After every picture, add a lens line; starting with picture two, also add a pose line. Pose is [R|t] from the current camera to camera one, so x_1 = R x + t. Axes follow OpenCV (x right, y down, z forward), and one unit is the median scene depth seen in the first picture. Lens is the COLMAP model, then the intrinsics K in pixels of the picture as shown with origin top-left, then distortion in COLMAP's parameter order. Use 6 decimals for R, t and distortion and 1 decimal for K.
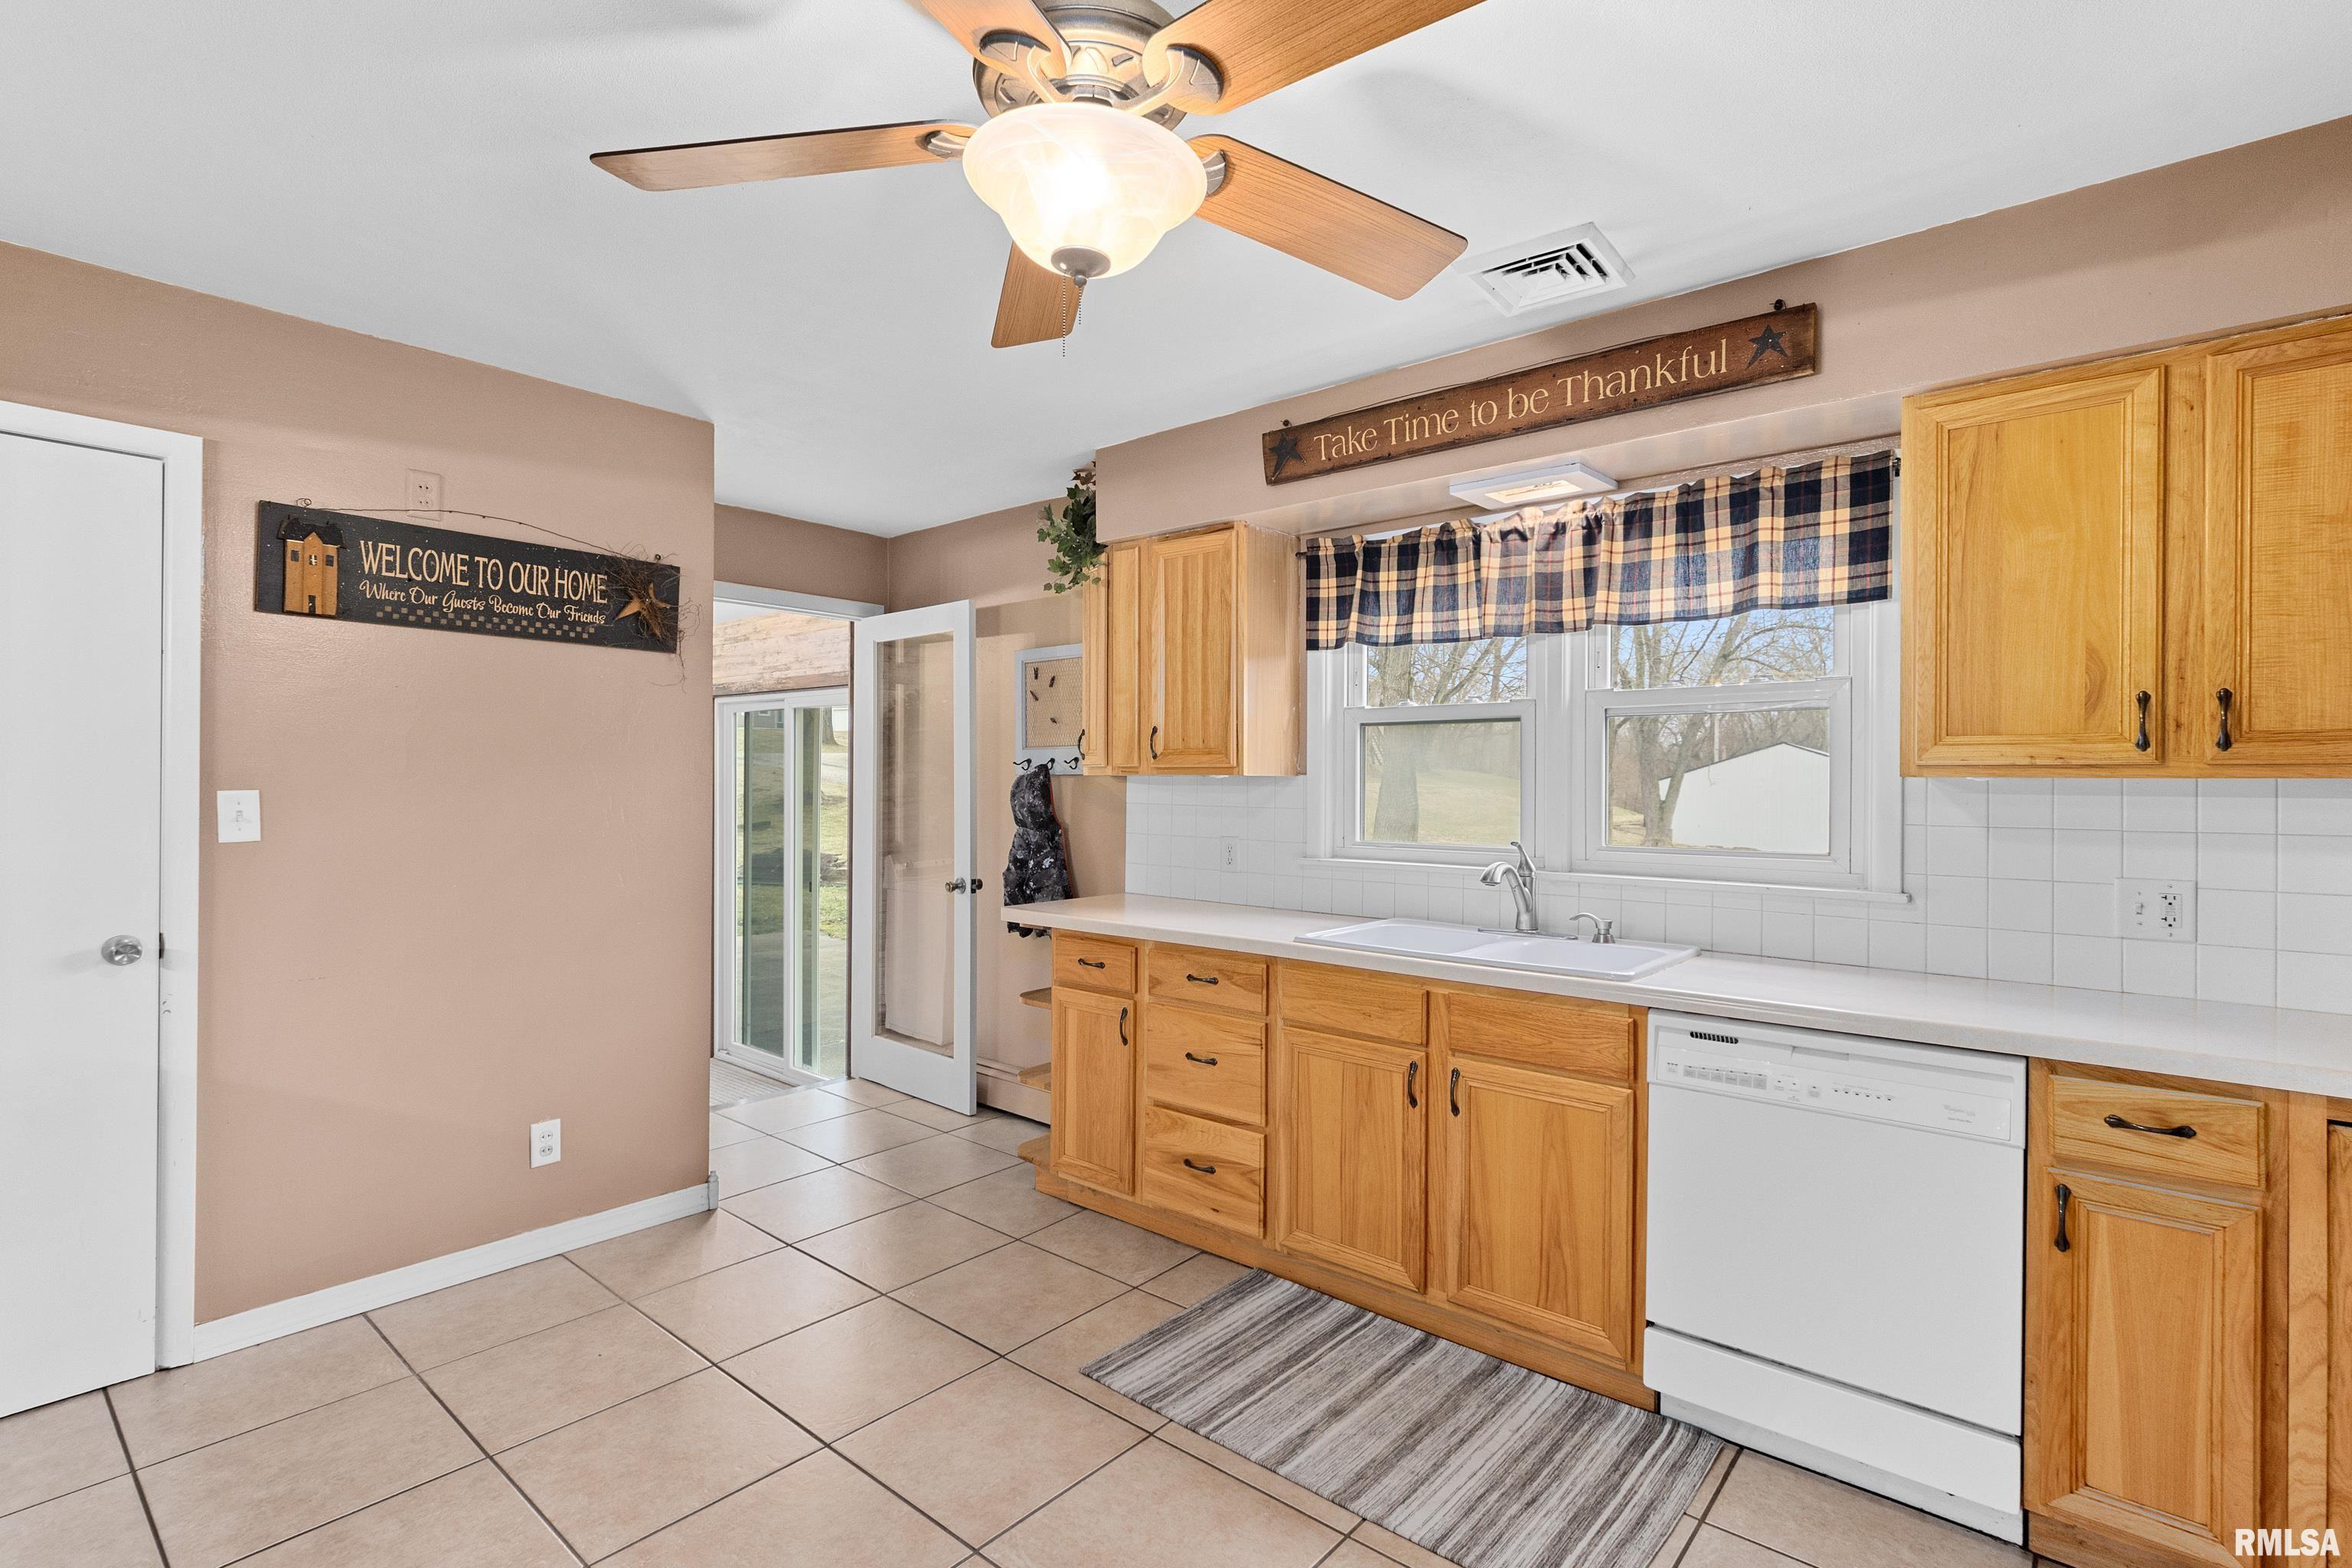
lens RADIAL K [[1098.4, 0, 1155.0], [0, 1098.4, 784.2], [0, 0, 1]] dist [0.001225, -0.000038]
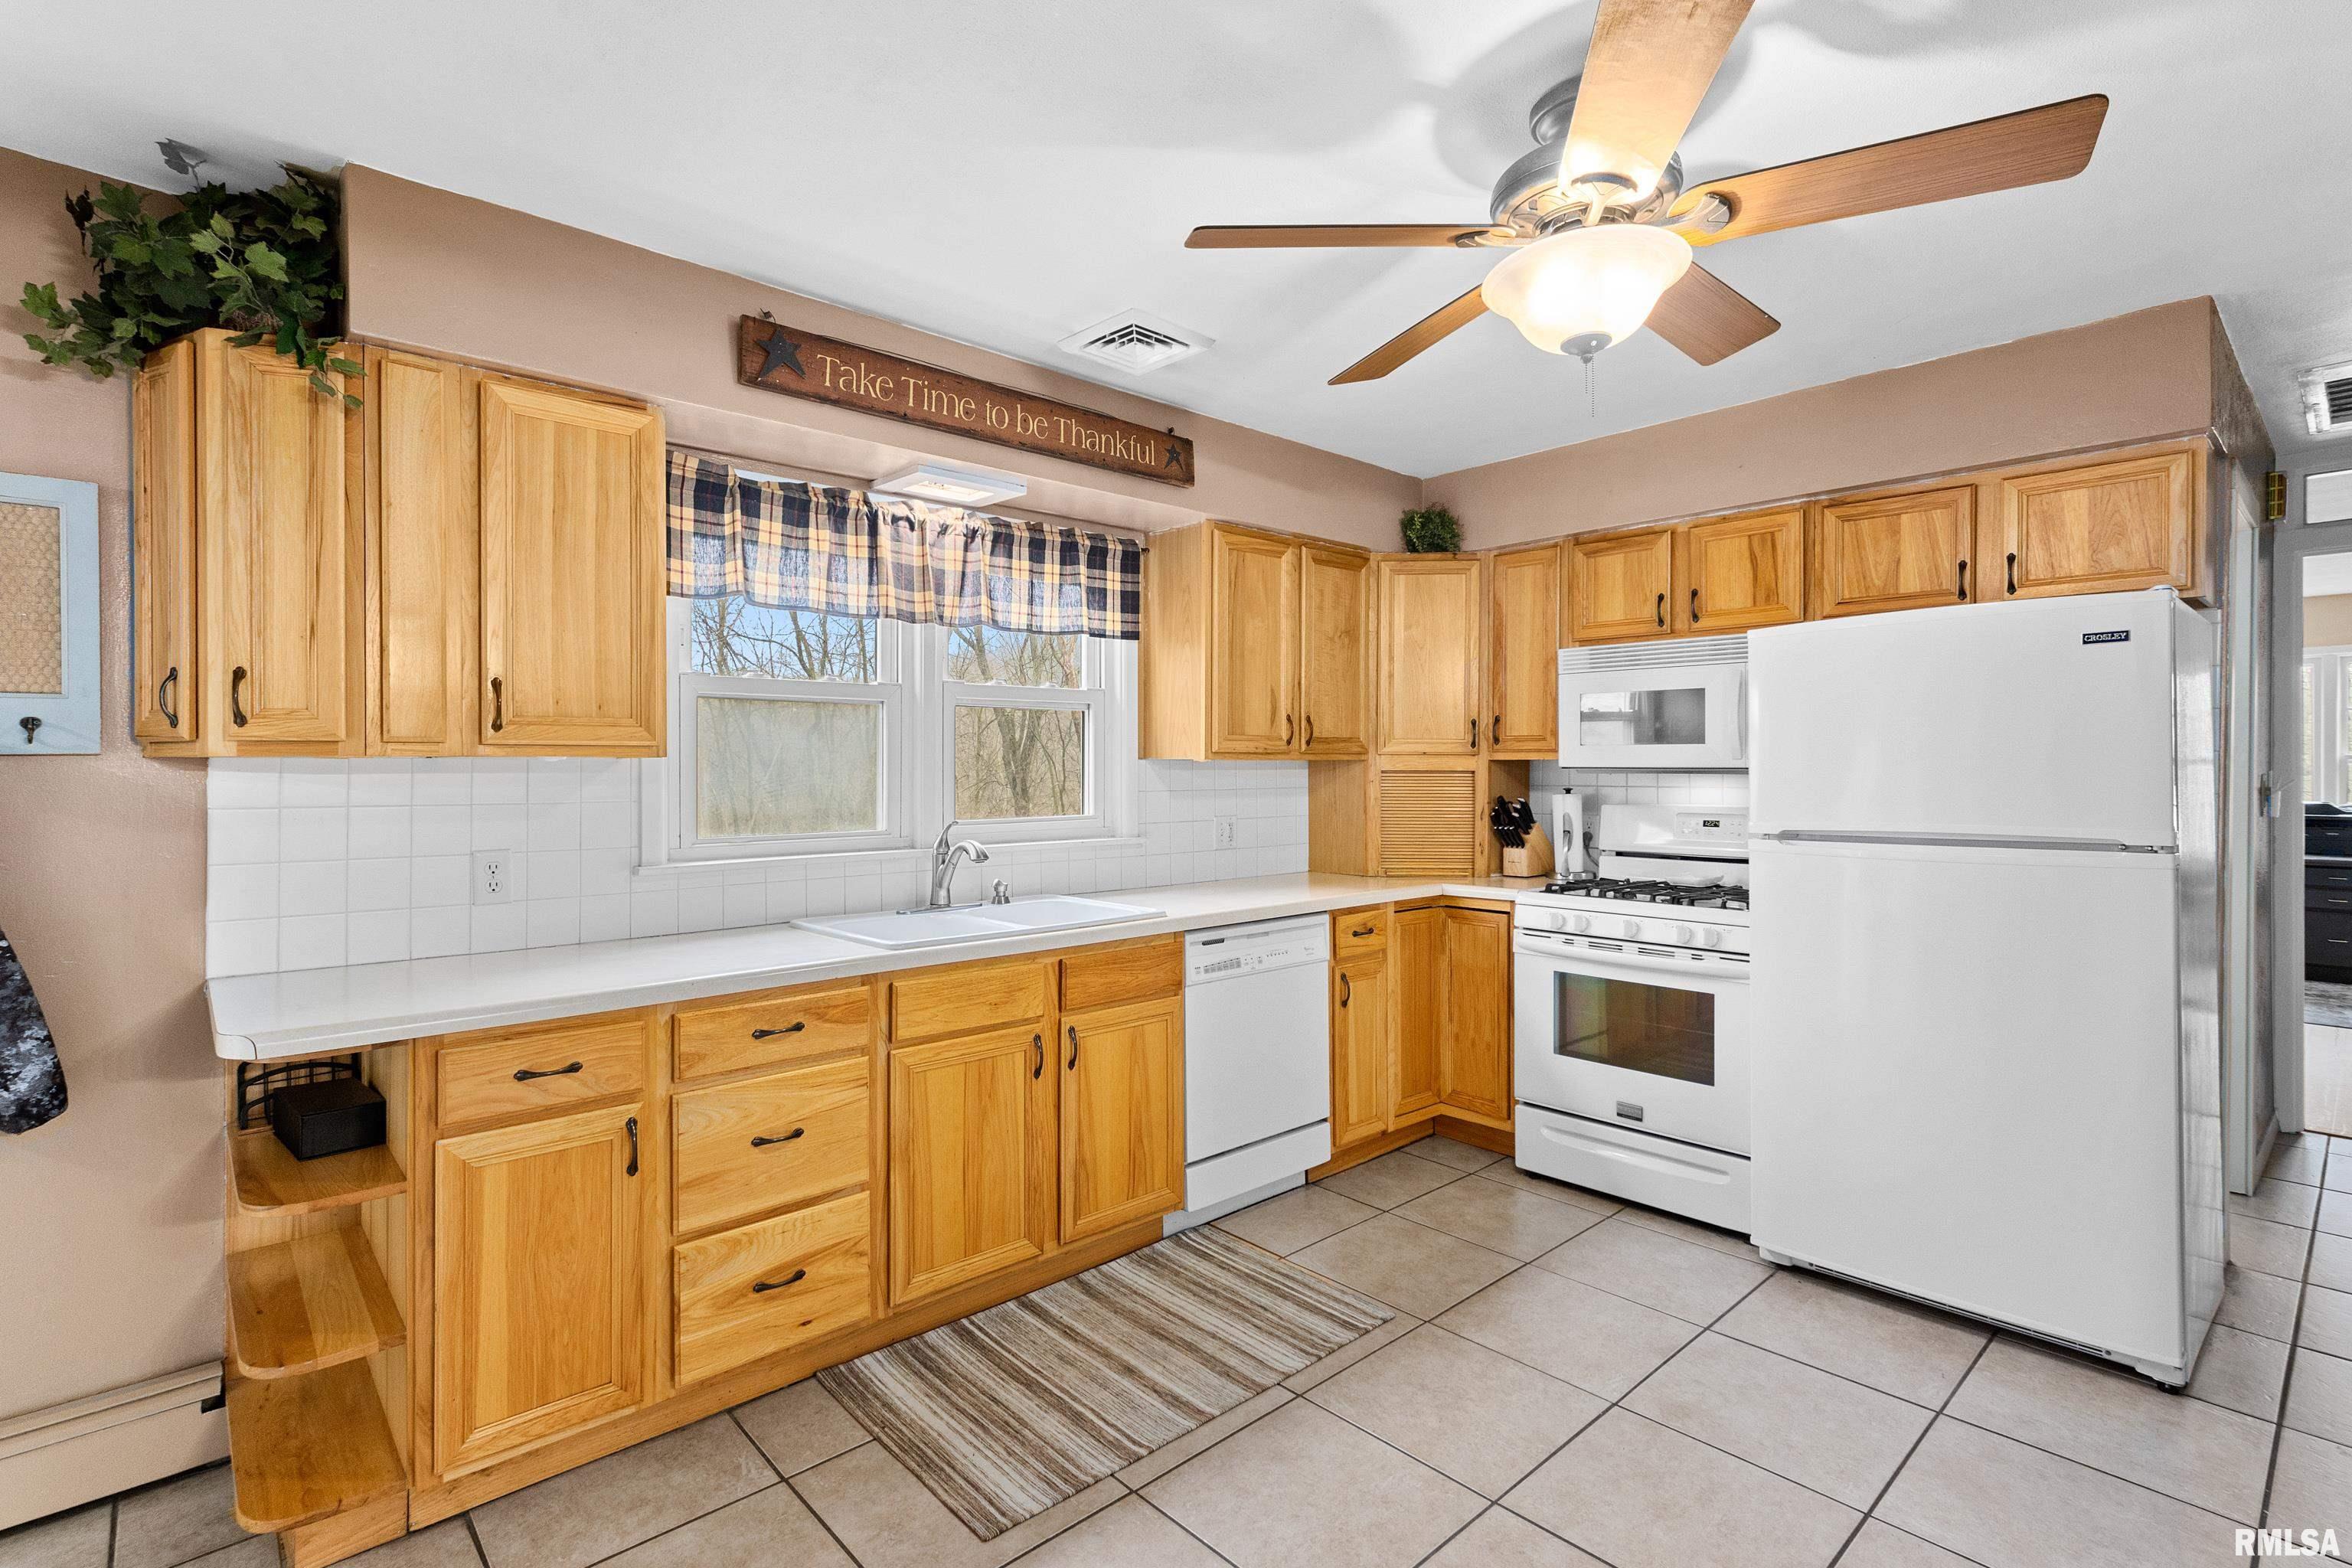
lens RADIAL K [[1098.4, 0, 1166.0], [0, 1098.4, 764.0], [0, 0, 1]] dist [0.001225, -0.000038]
pose [[0.121724, -0.005128, 0.992551, -0.708673], [0.004048, 0.999981, 0.004670, -0.006589], [-0.992556, 0.003450, 0.121743, 0.686513]]
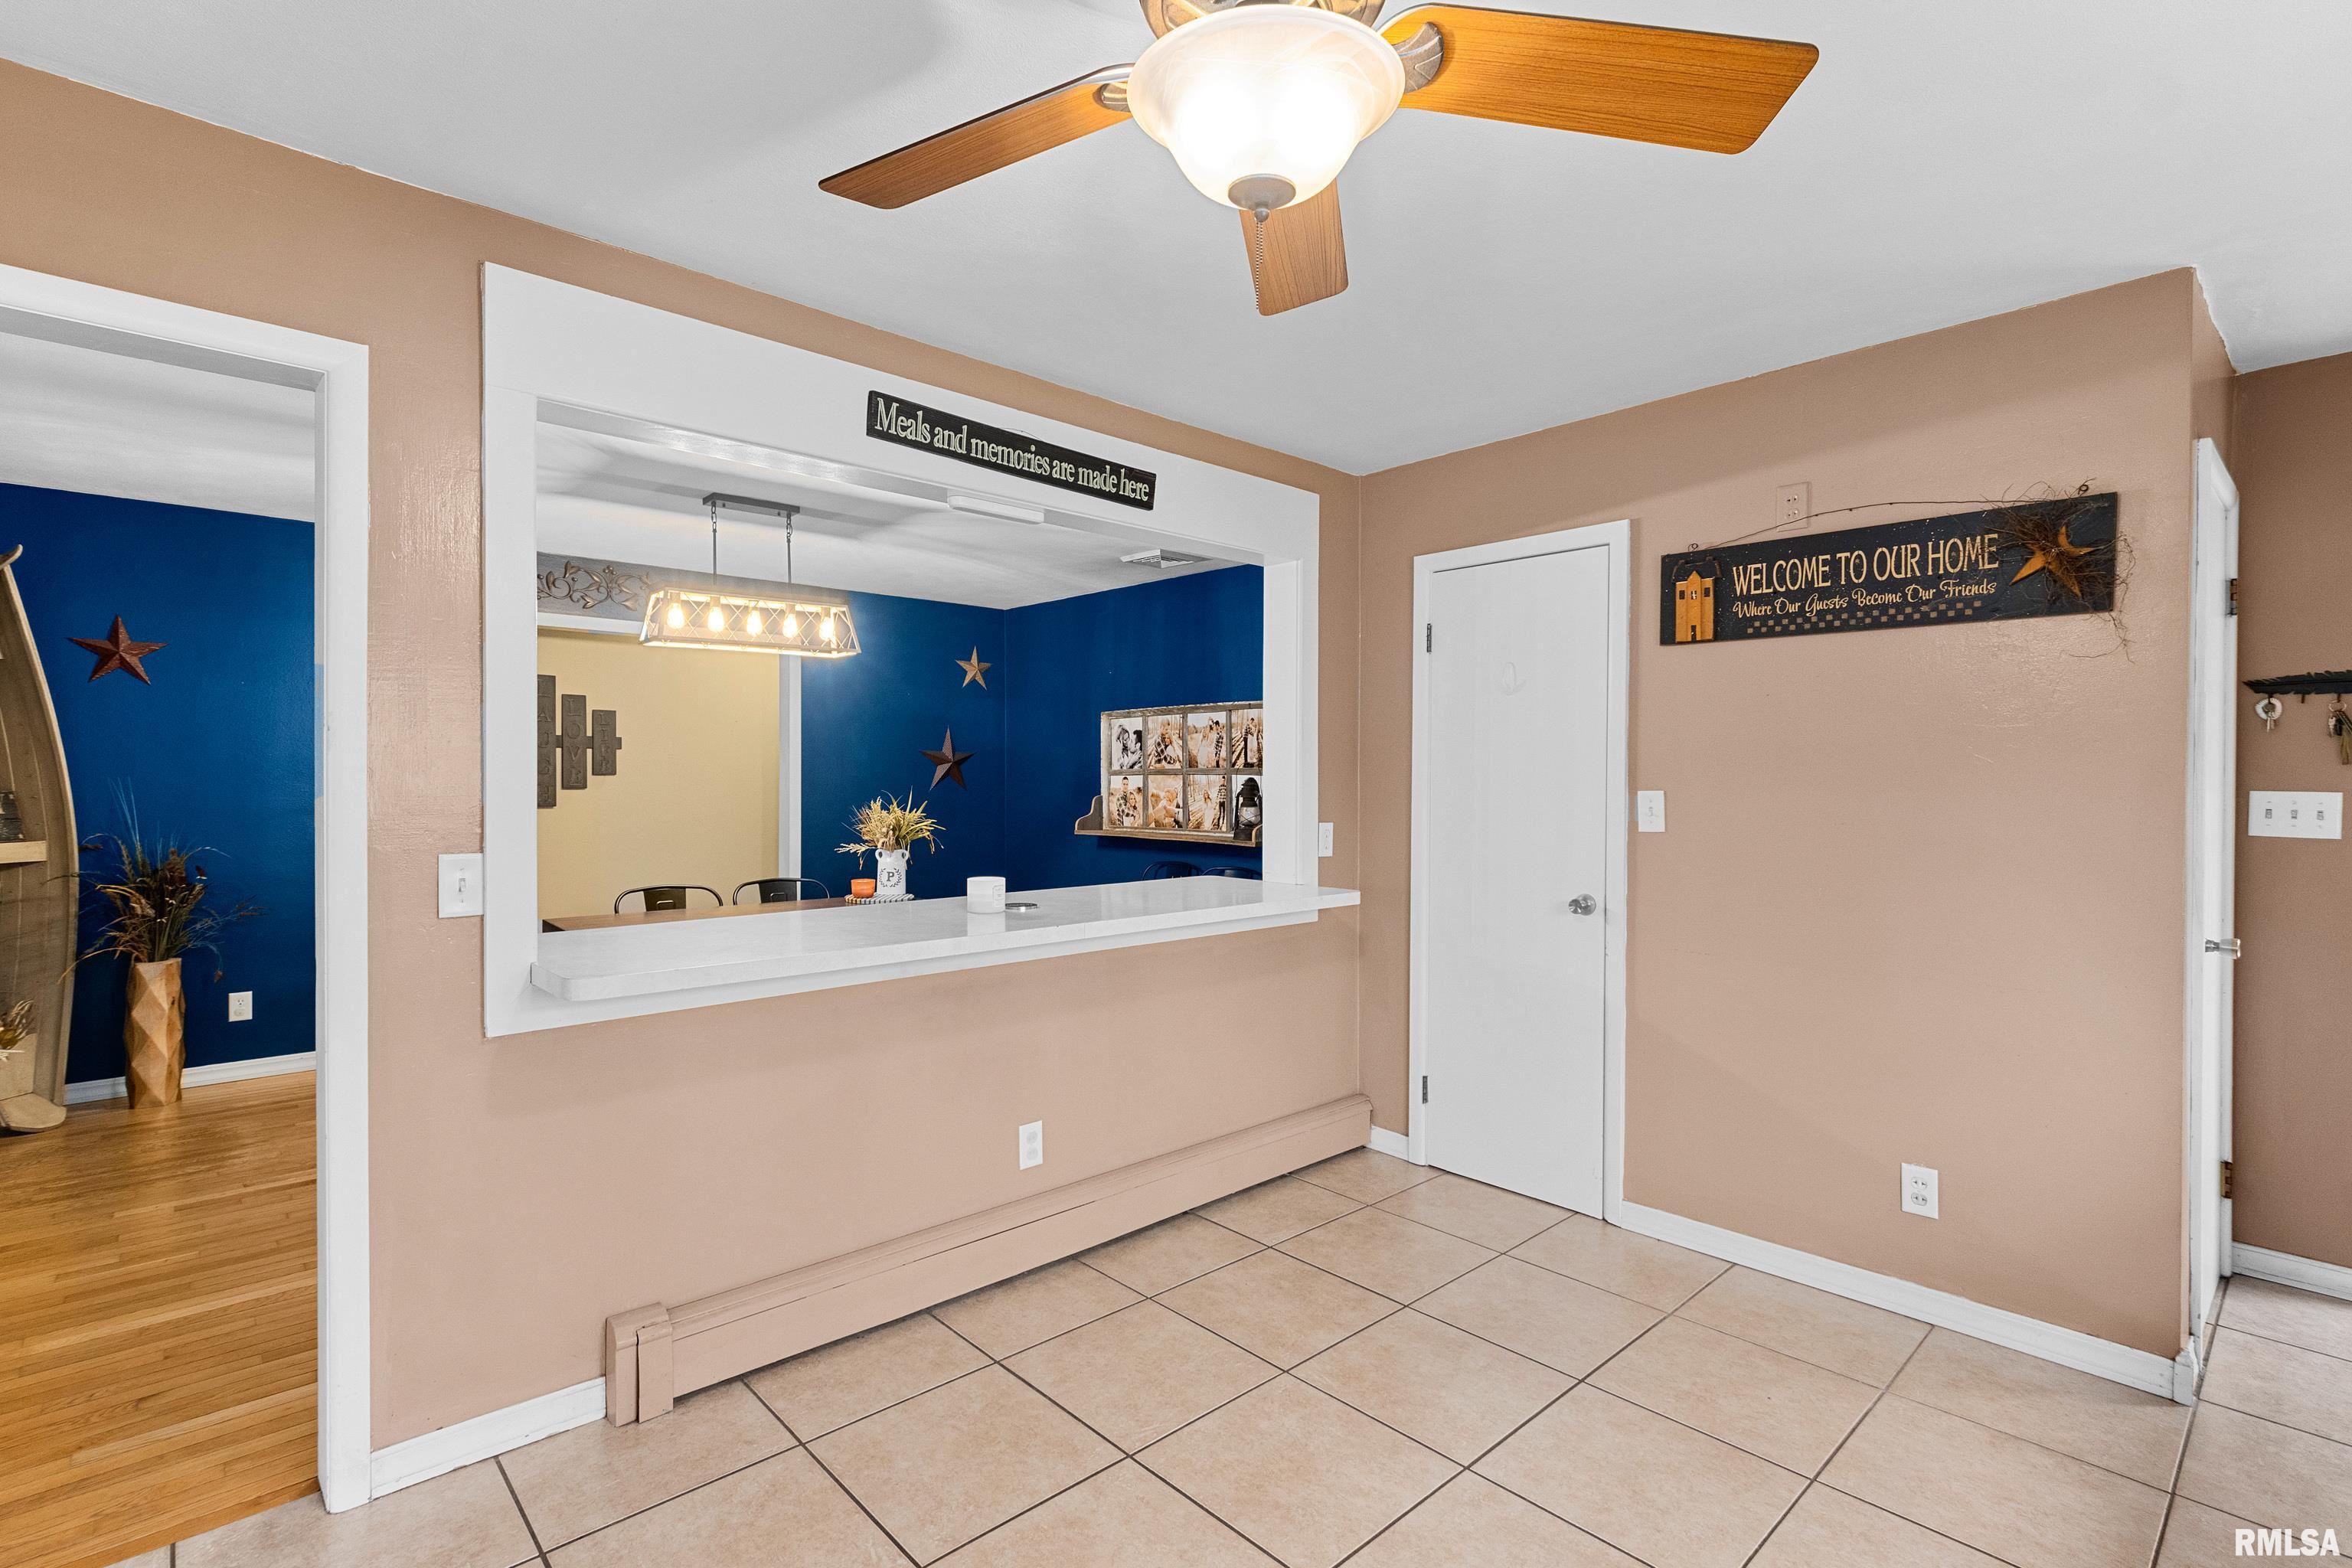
lens RADIAL K [[1098.4, 0, 1154.0], [0, 1098.4, 777.3], [0, 0, 1]] dist [0.001225, -0.000038]
pose [[-0.109735, -0.007290, -0.993934, 0.435249], [-0.004256, 0.999967, -0.006865, 0.001120], [0.993952, 0.003477, -0.109762, 0.523757]]
